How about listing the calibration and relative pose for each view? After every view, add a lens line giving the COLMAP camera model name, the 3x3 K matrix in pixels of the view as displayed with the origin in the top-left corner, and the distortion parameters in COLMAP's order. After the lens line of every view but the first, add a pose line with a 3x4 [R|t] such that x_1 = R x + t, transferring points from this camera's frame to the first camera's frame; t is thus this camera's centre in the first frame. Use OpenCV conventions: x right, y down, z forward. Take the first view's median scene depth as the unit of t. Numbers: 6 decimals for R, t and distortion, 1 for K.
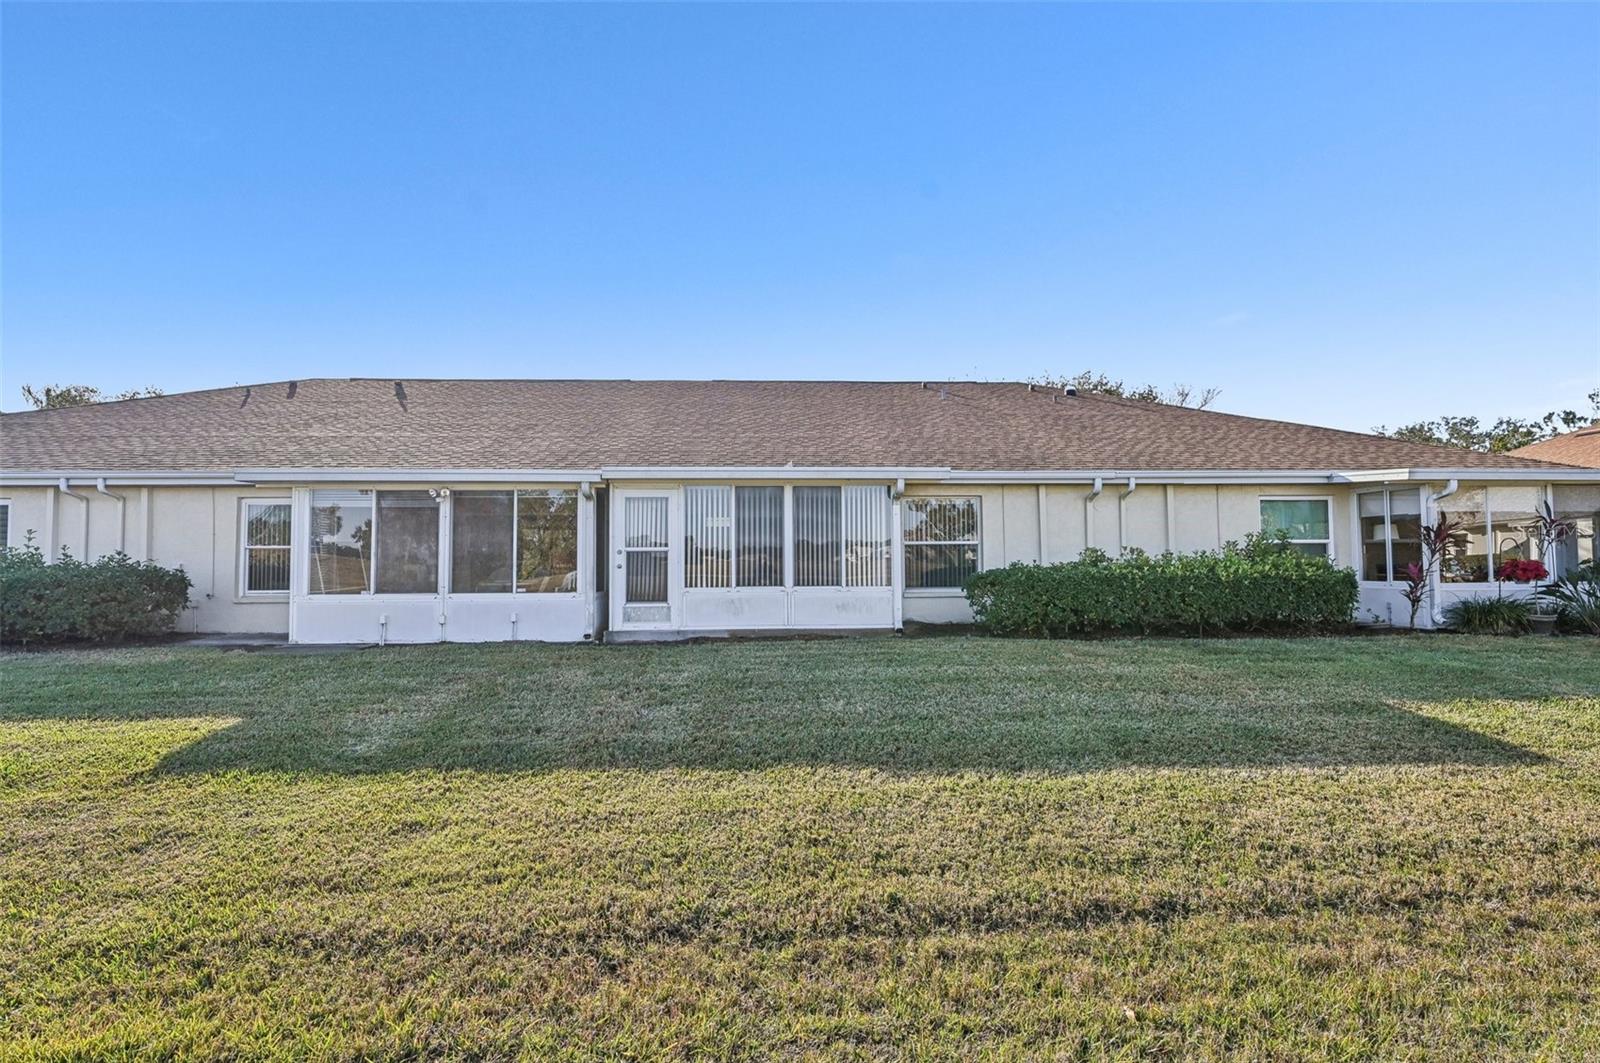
lens RADIAL K [[739.1, 0, 801.1], [0, 739.1, 515.6], [0, 0, 1]] dist [0.002356, -0.000426]
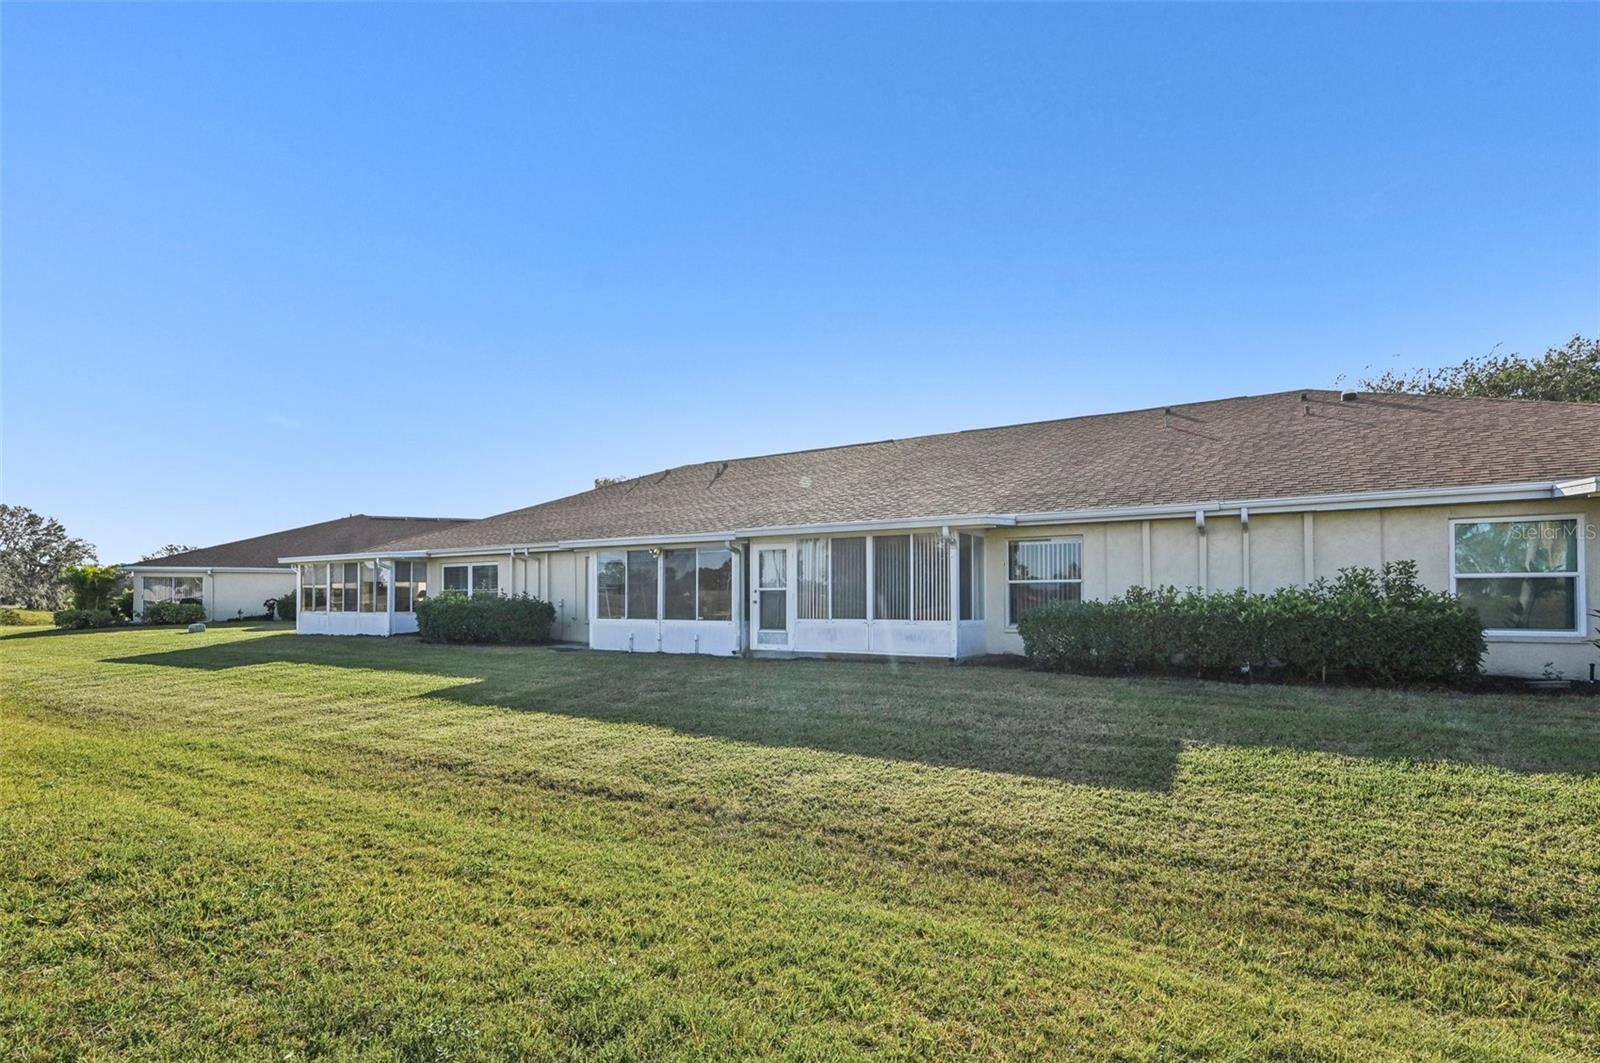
lens RADIAL K [[739.1, 0, 795.5], [0, 739.1, 548.0], [0, 0, 1]] dist [0.002356, -0.000426]
pose [[0.832262, -0.034776, -0.553291, 0.559601], [0.033289, 0.999365, -0.012741, -0.009824], [0.553382, -0.007814, 0.832891, -0.079552]]
